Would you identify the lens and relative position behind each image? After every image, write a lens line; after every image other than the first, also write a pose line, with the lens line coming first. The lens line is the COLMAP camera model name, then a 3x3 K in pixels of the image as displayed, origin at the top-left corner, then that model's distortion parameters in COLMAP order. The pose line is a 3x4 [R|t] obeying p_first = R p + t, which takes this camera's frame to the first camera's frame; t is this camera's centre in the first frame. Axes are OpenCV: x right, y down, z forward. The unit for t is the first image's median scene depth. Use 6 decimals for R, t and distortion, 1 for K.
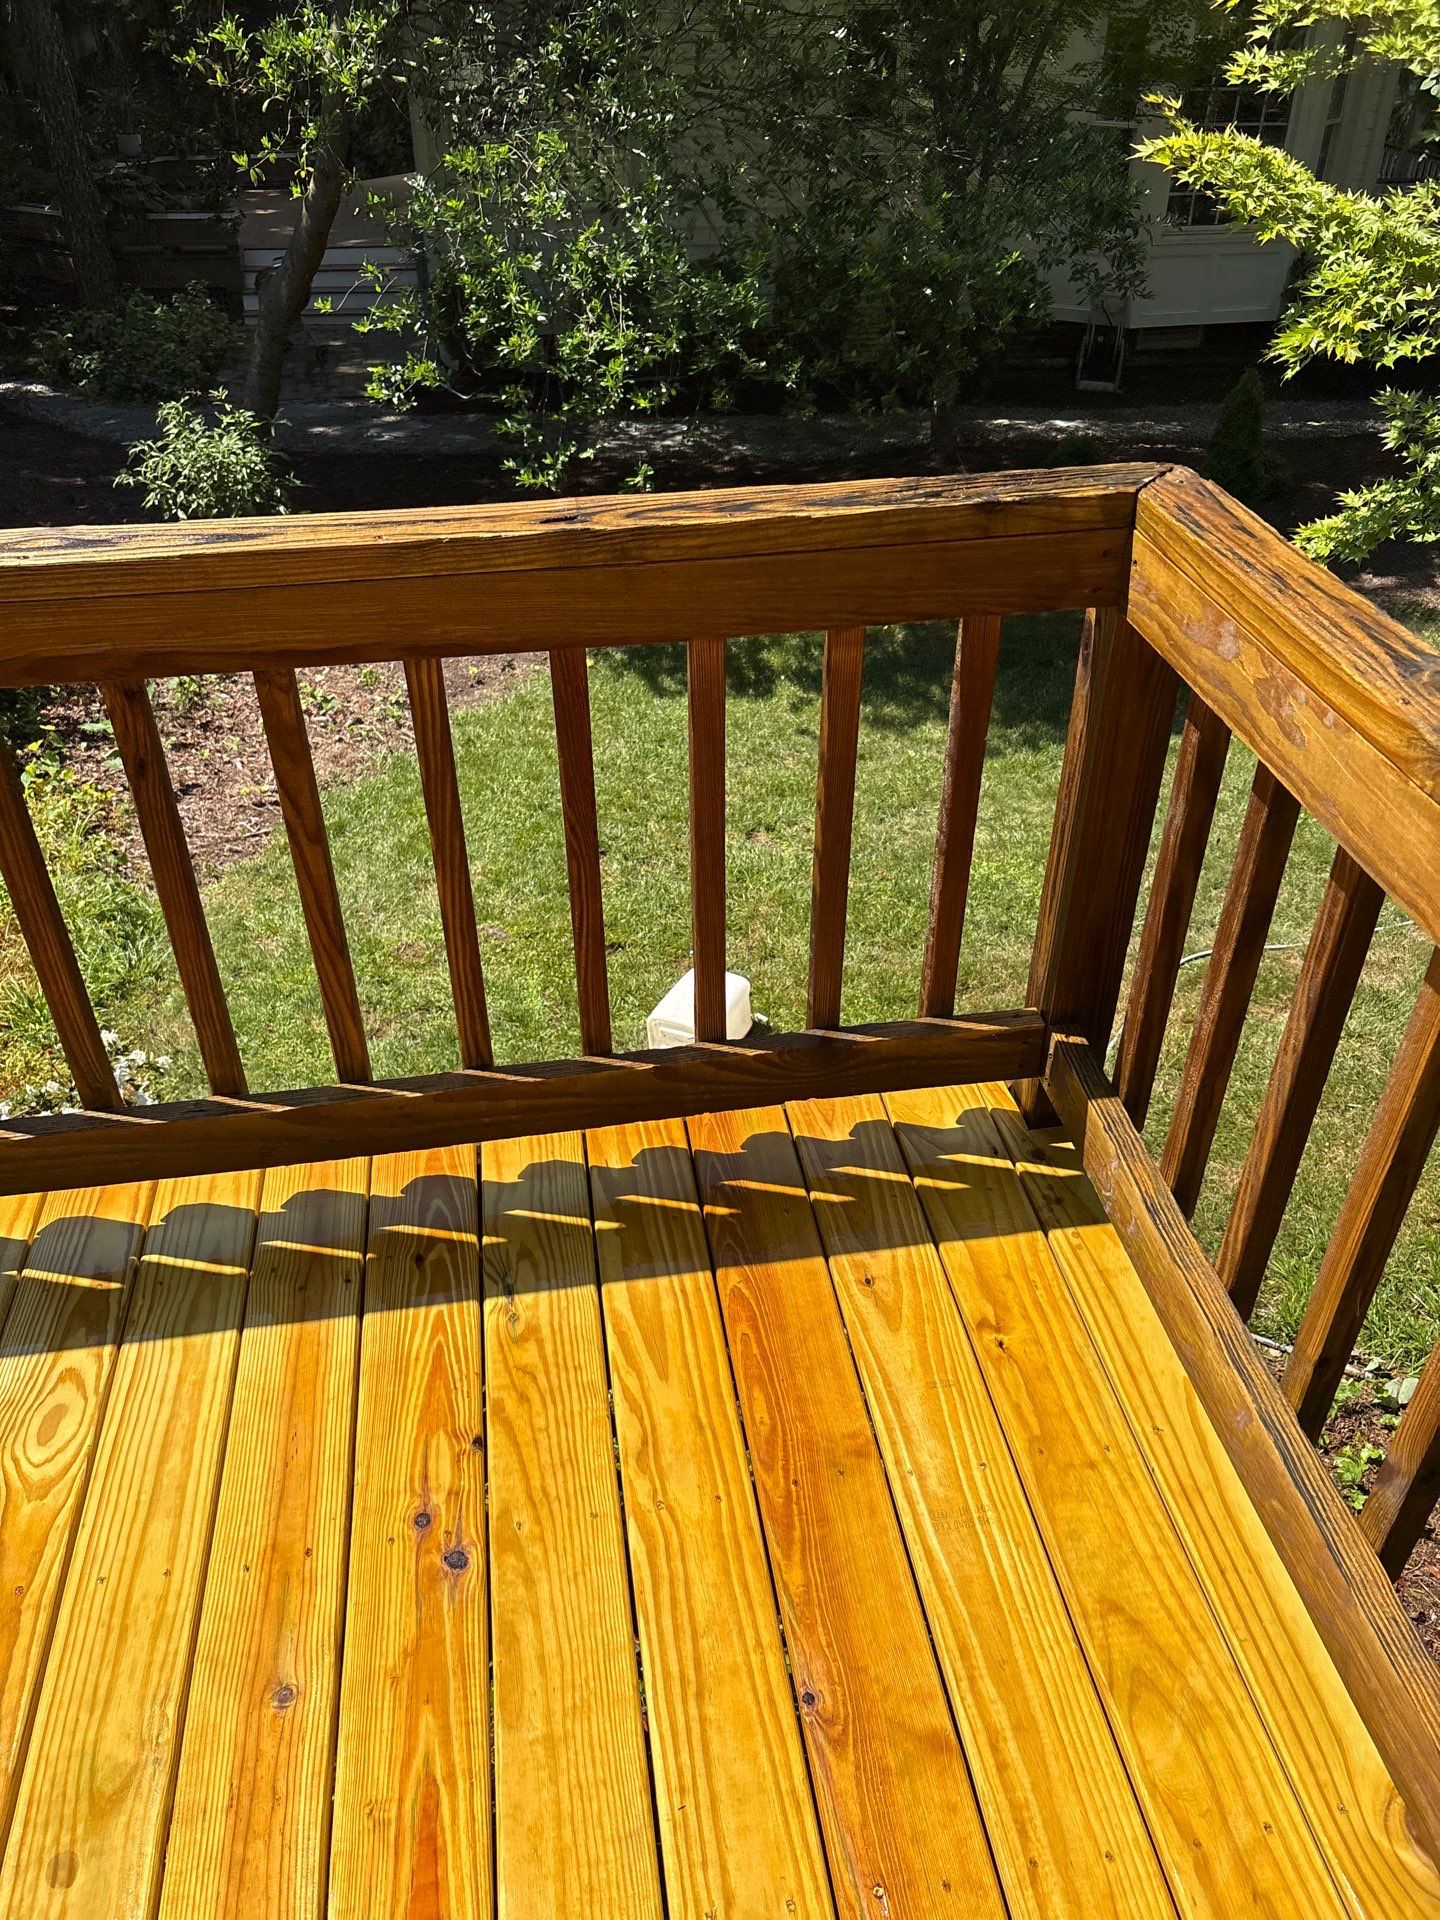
lens RADIAL K [[1441.3, 0, 721.0], [0, 1441.3, 990.8], [0, 0, 1]] dist [0.061326, -0.077136]
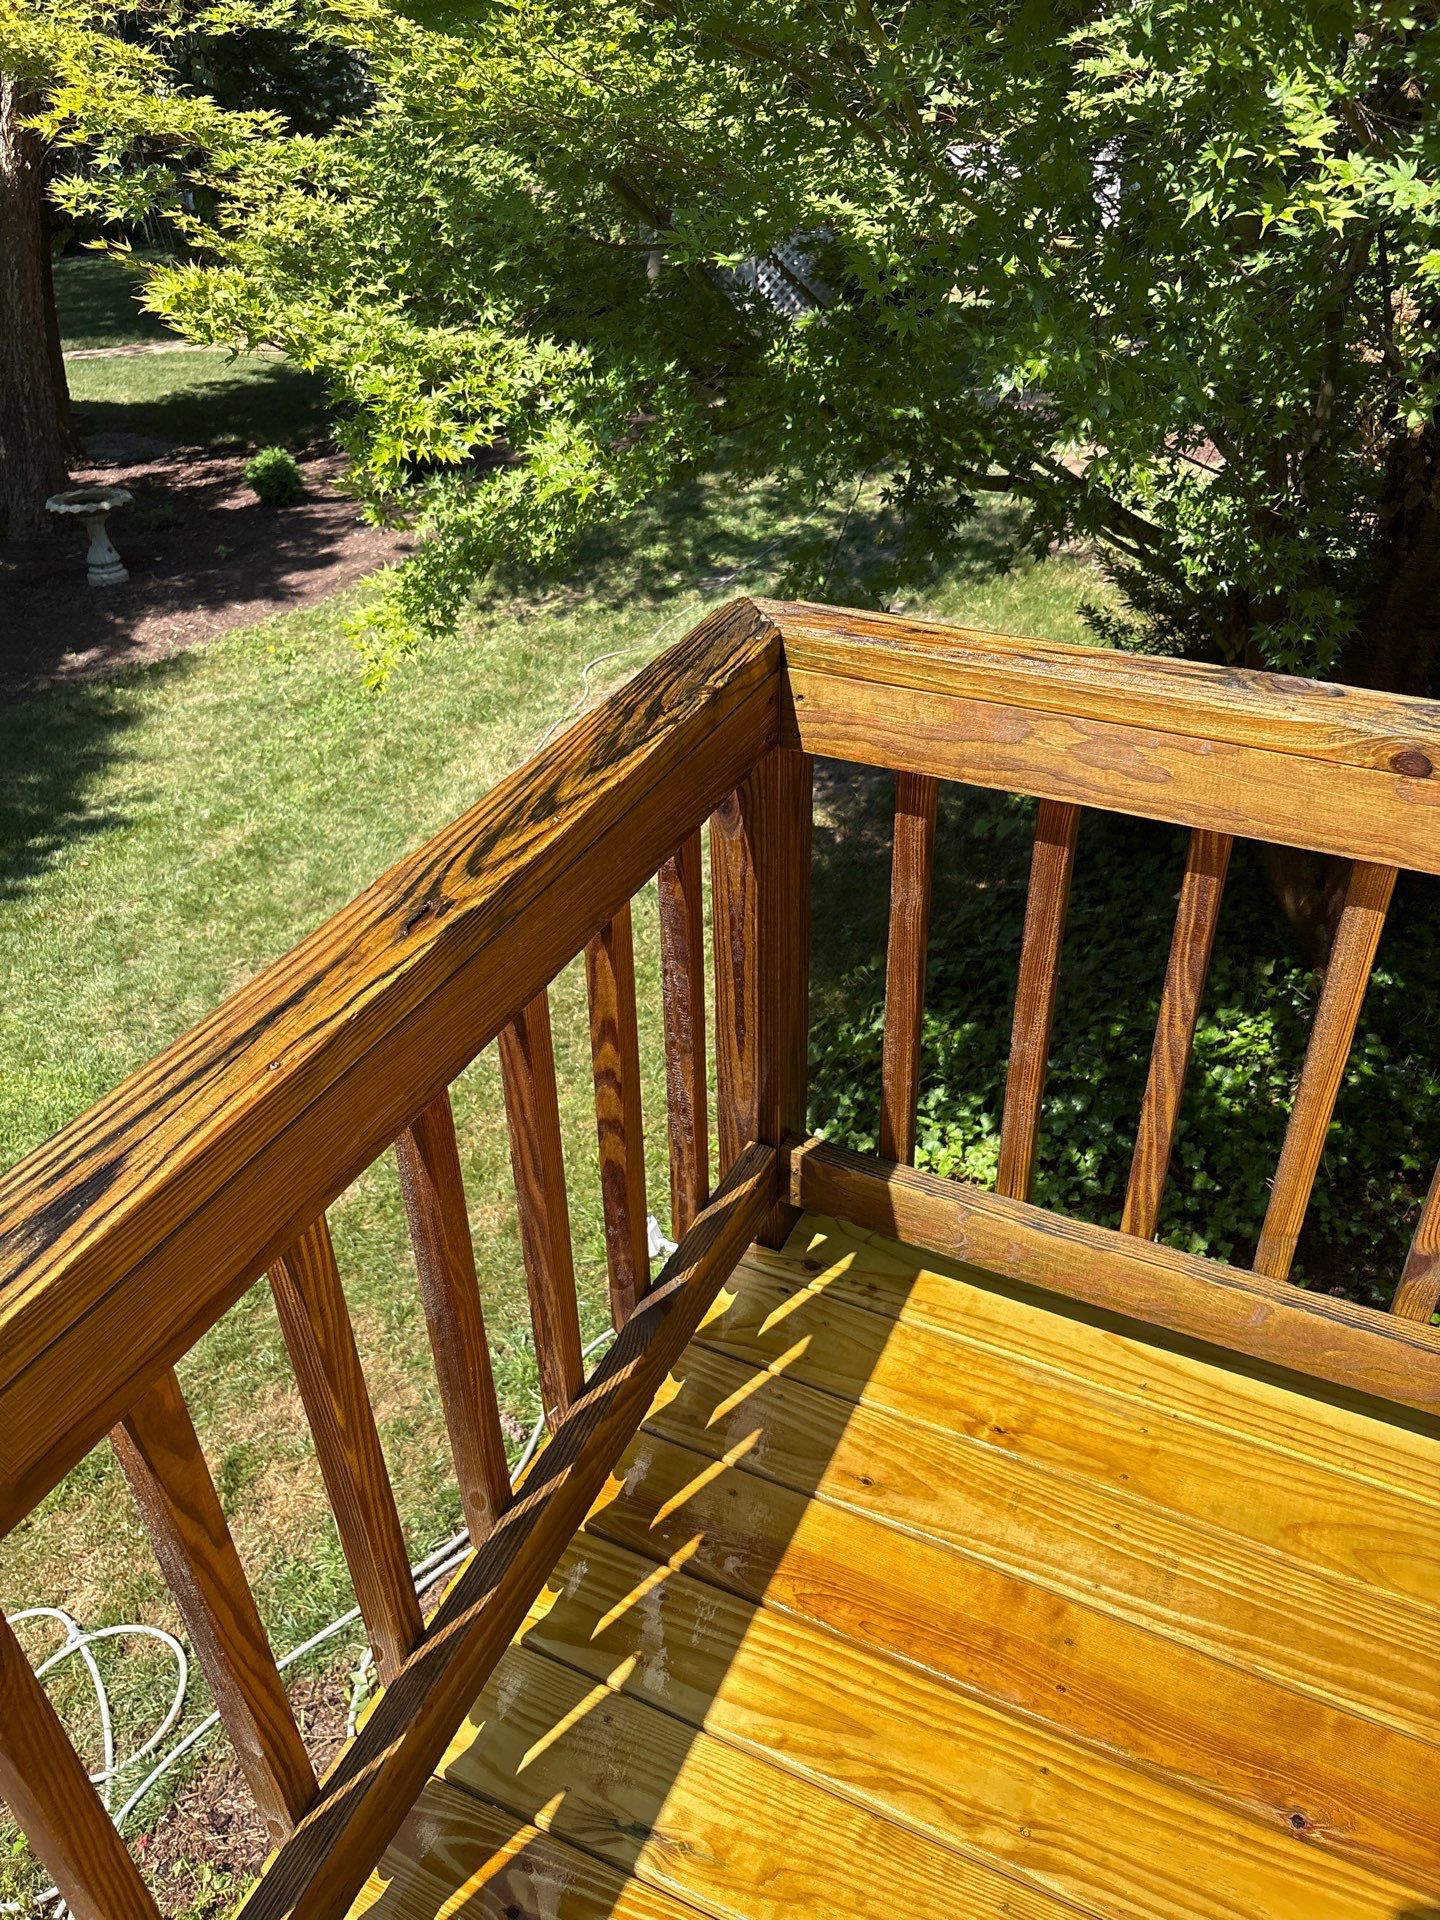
lens RADIAL K [[1453.7, 0, 754.7], [0, 1453.7, 959.2], [0, 0, 1]] dist [0.003648, 0.001542]
pose [[0.554017, -0.471124, 0.686373, -0.404381], [0.505801, 0.845335, 0.171969, -0.267588], [-0.661234, 0.251895, 0.706625, 0.296954]]
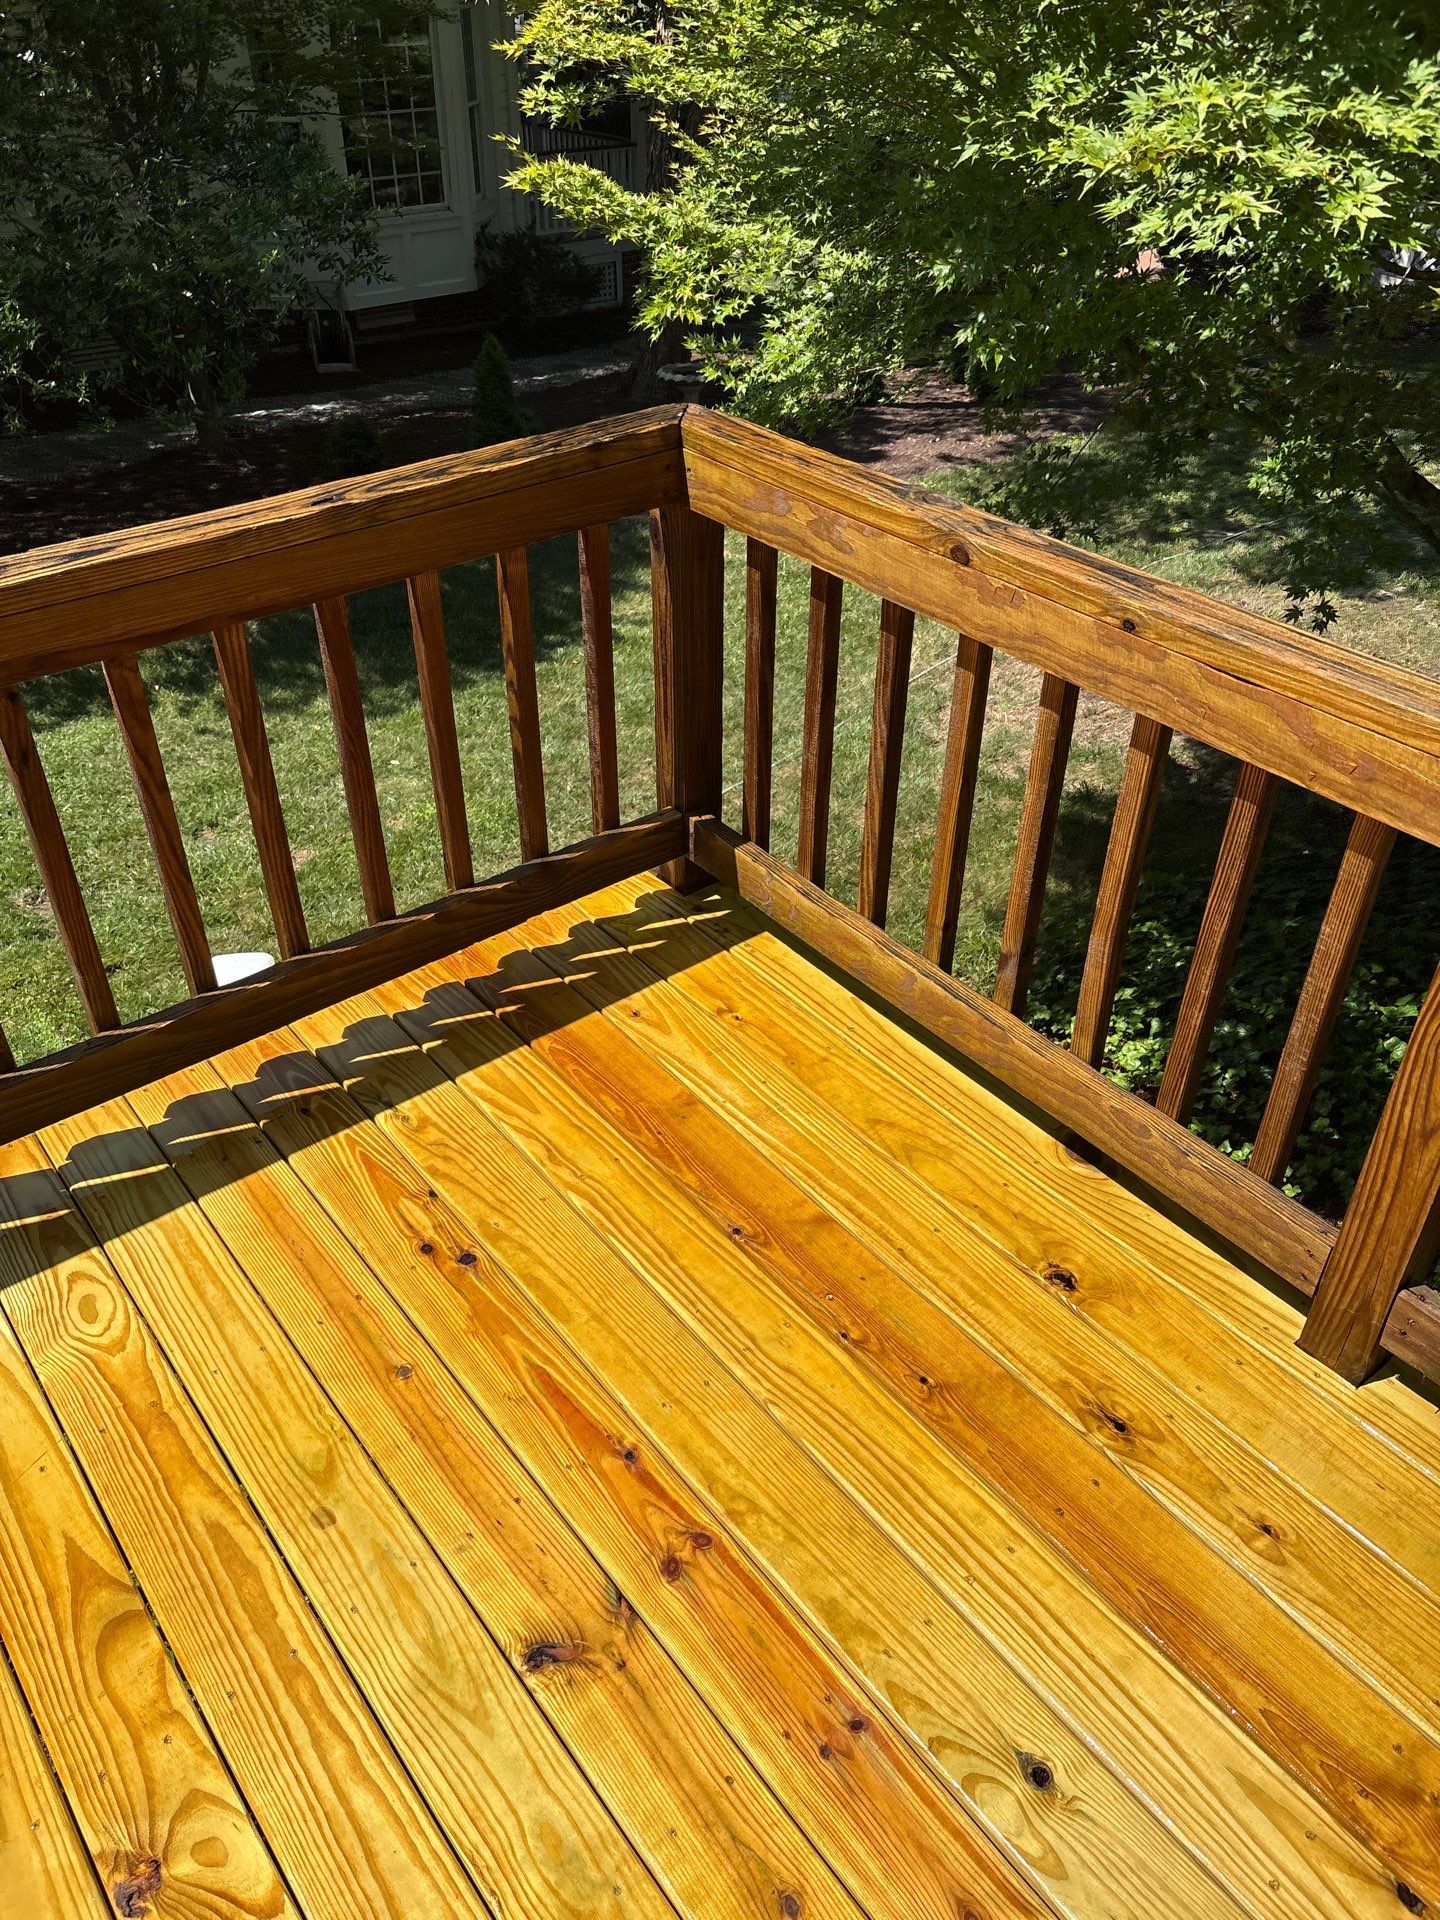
lens RADIAL K [[1436.6, 0, 720.0], [0, 1436.6, 960.0], [0, 0, 1]] dist [0.015744, 0.009021]
pose [[0.869211, -0.290325, 0.400230, -0.351110], [0.291565, 0.954709, 0.059326, 0.090696], [-0.399327, 0.065127, 0.914492, -0.281851]]
